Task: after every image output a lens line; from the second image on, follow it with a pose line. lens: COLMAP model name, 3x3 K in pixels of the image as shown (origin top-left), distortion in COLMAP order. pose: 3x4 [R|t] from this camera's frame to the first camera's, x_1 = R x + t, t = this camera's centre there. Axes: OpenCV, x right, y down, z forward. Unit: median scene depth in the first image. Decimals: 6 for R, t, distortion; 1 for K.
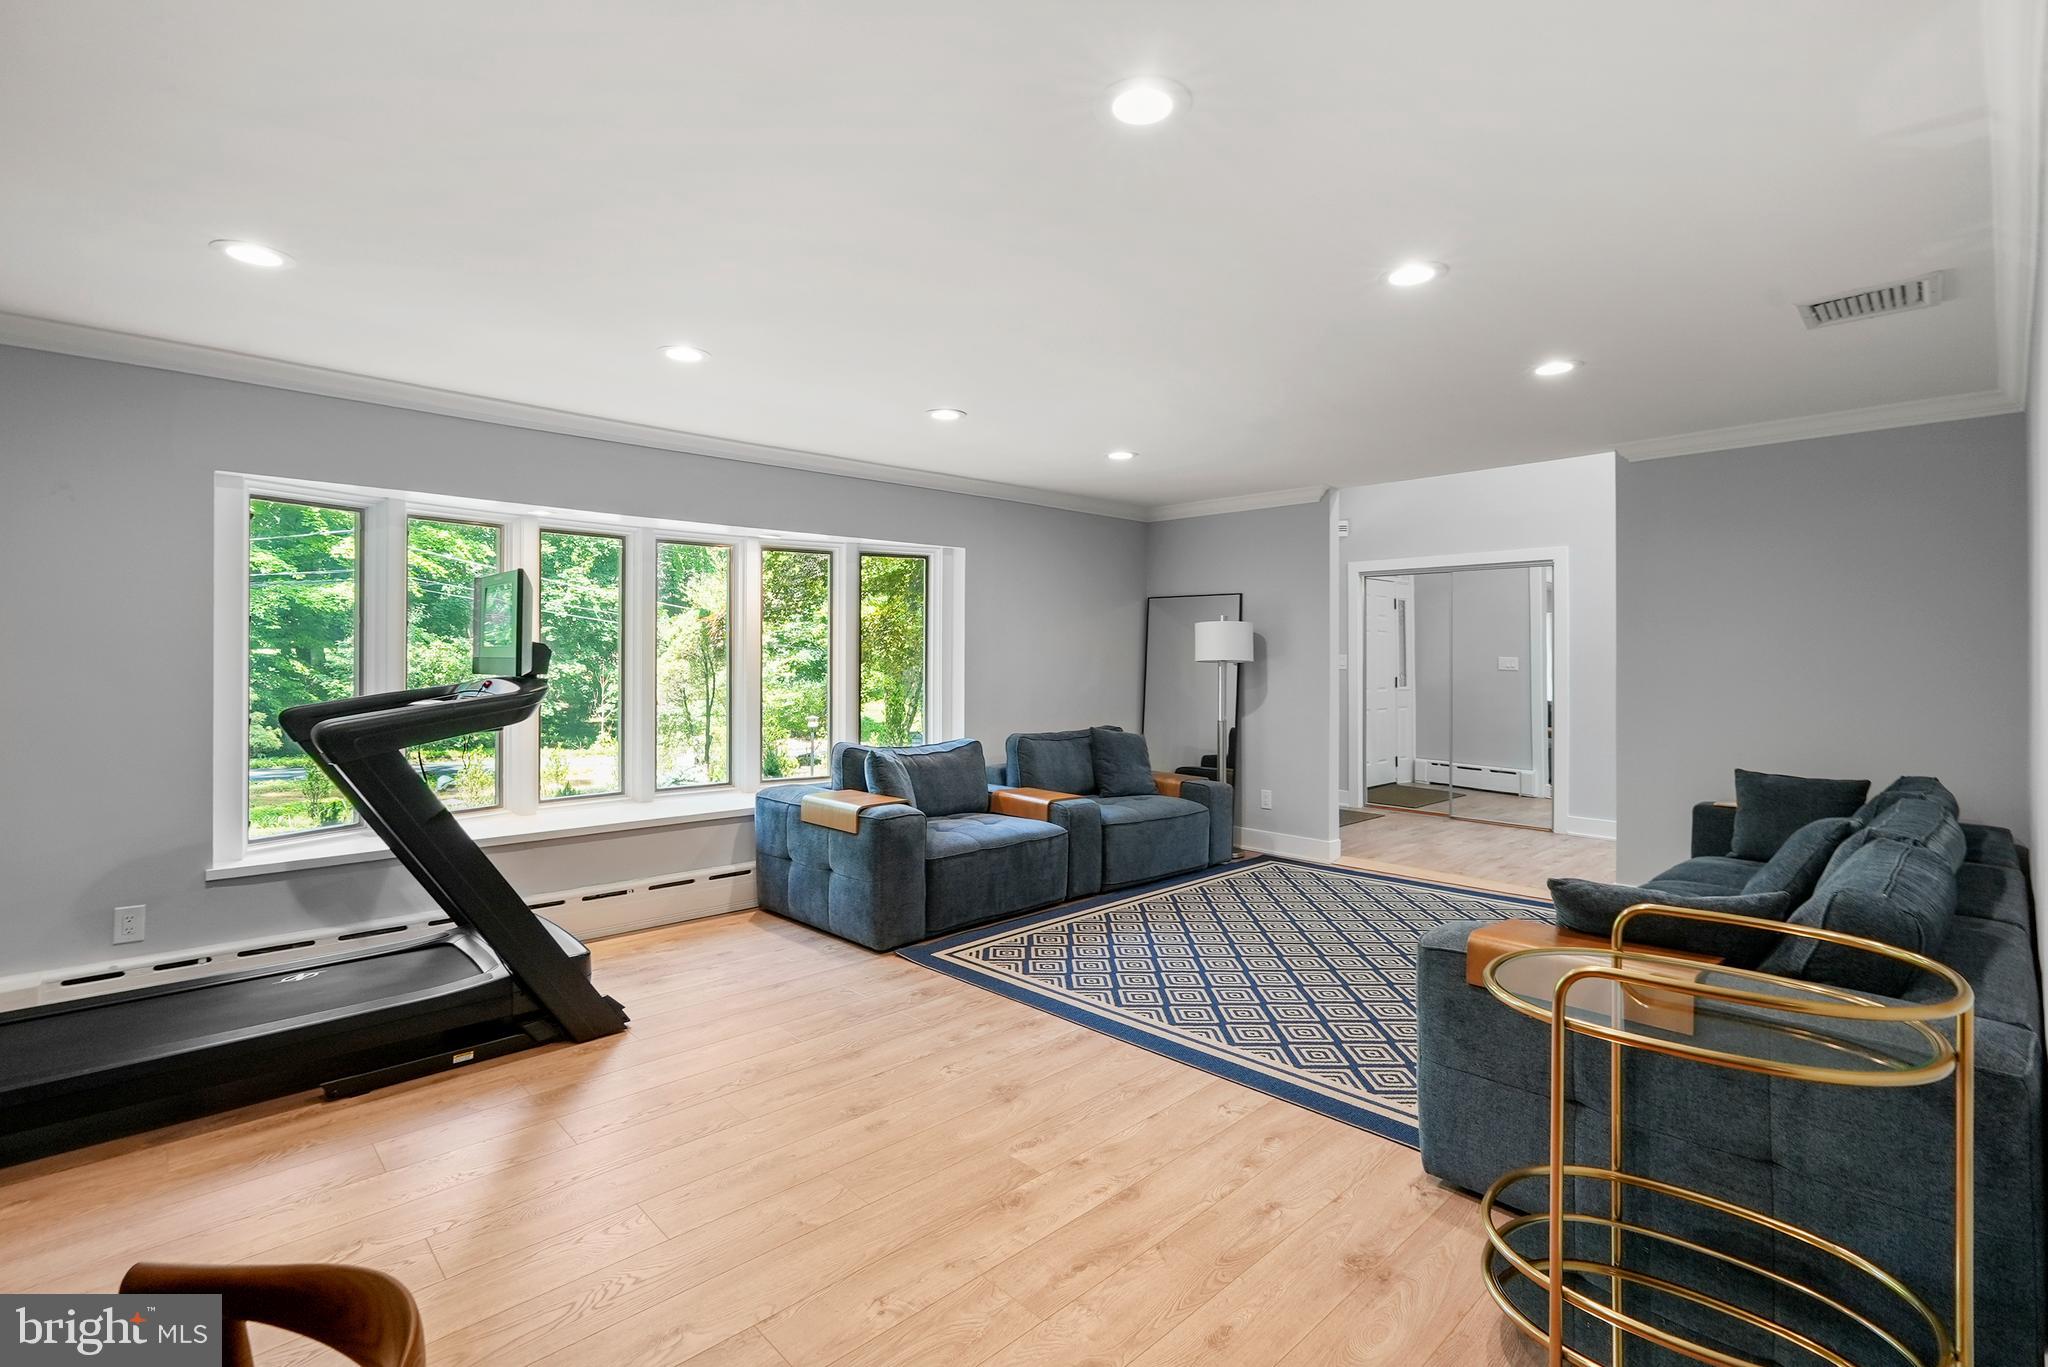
lens RADIAL K [[933.7, 0, 1024.0], [0, 933.7, 683.5], [0, 0, 1]] dist [-0.013959, 0.006439]
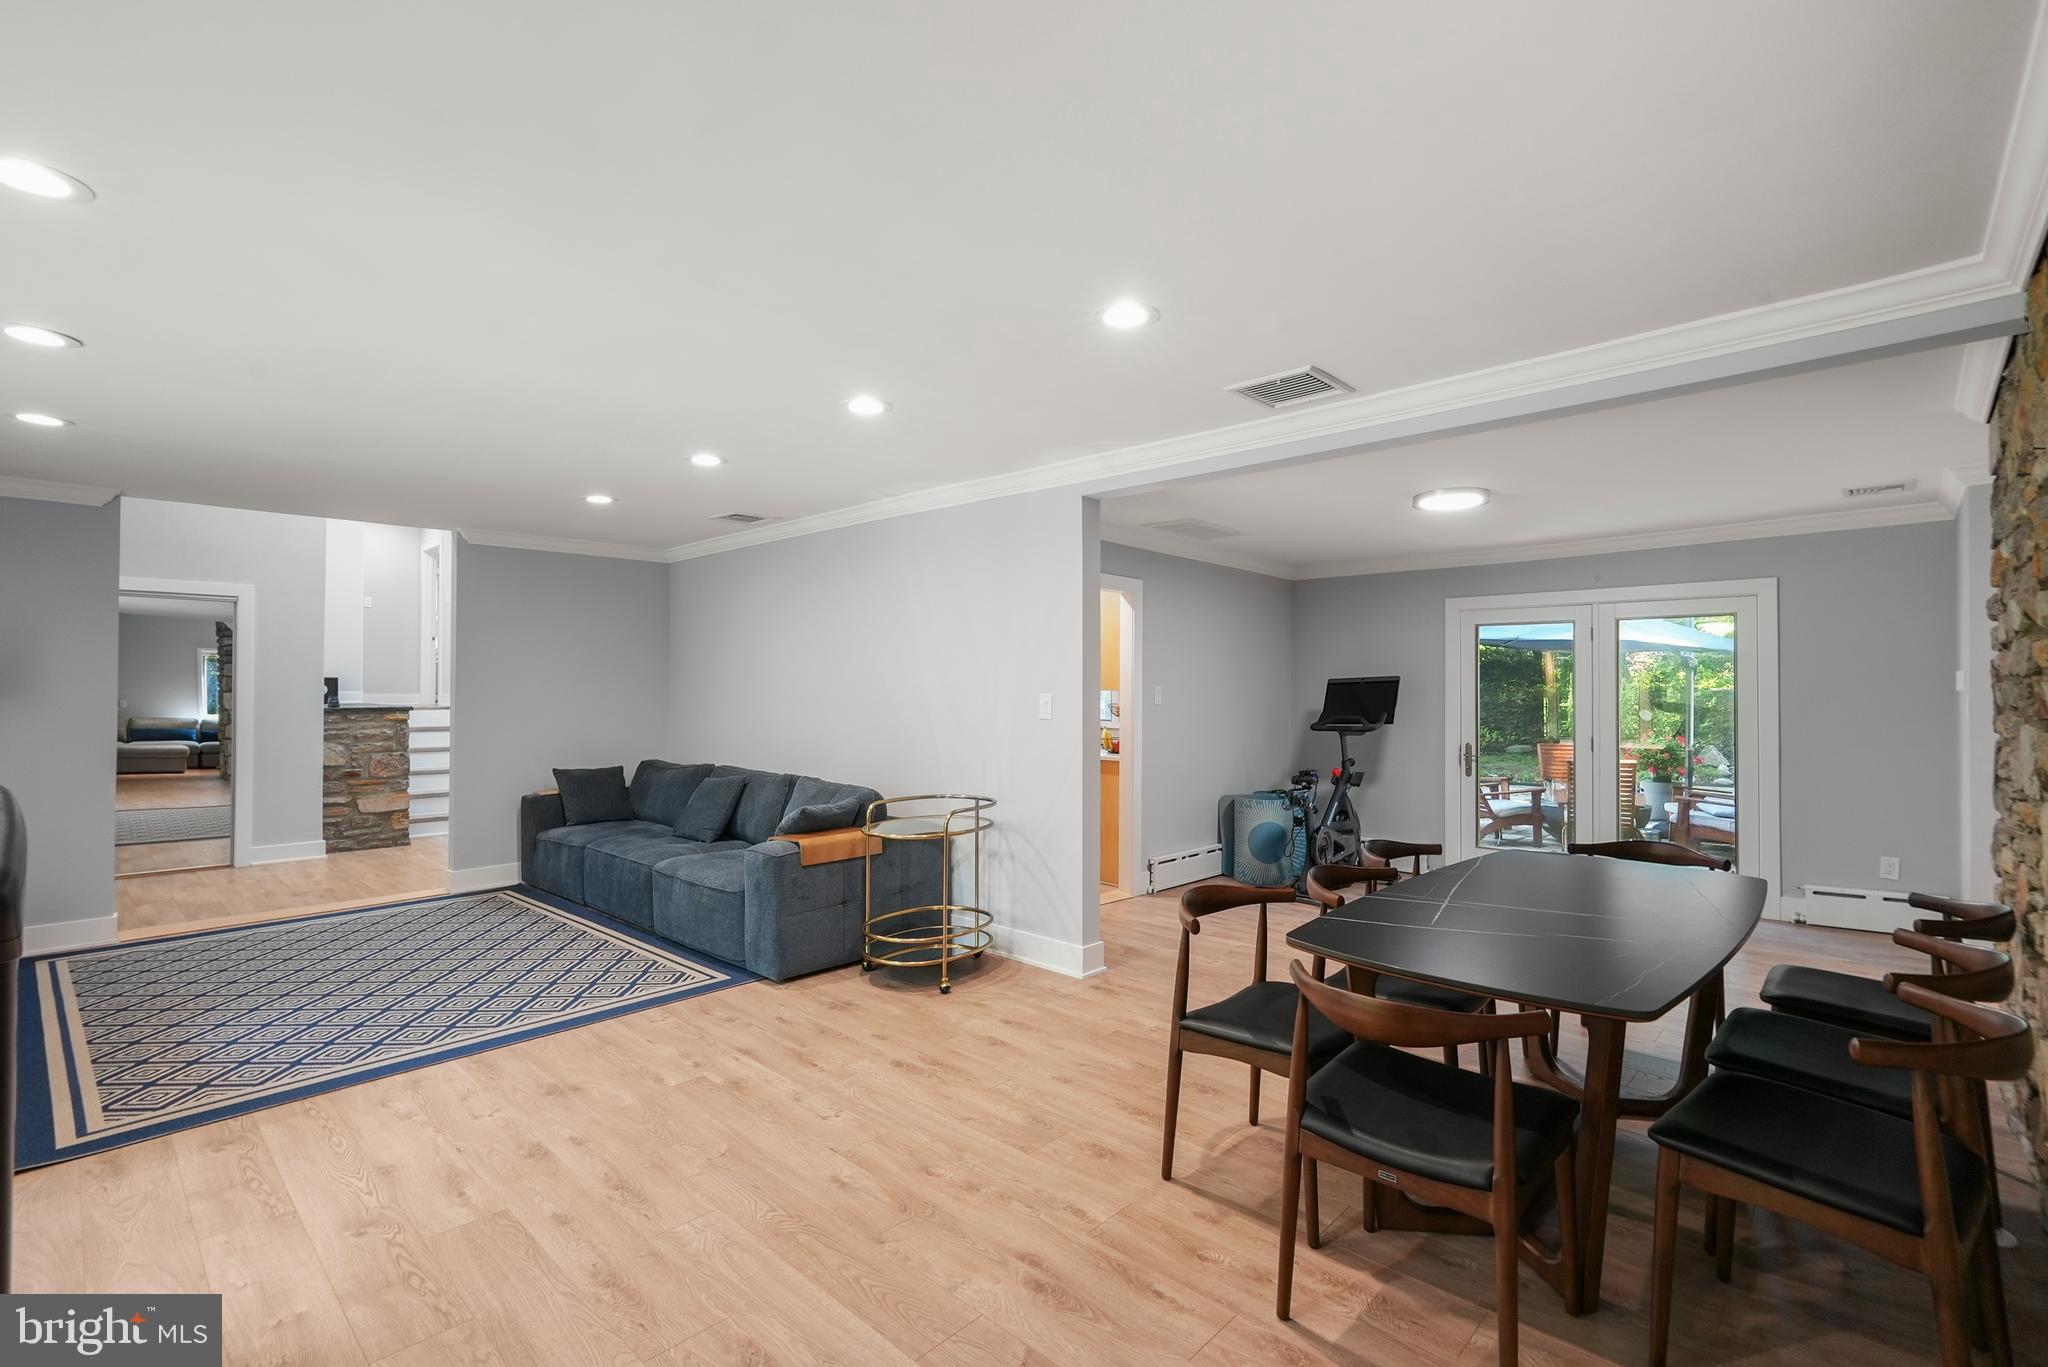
lens RADIAL K [[916.0, 0, 1023.6], [0, 916.0, 674.6], [0, 0, 1]] dist [-0.000903, -0.000020]
pose [[-0.055478, 0.018343, 0.998291, -1.165134], [0.024327, 0.999559, -0.017014, -0.023441], [-0.998163, 0.023342, -0.055900, 0.508397]]
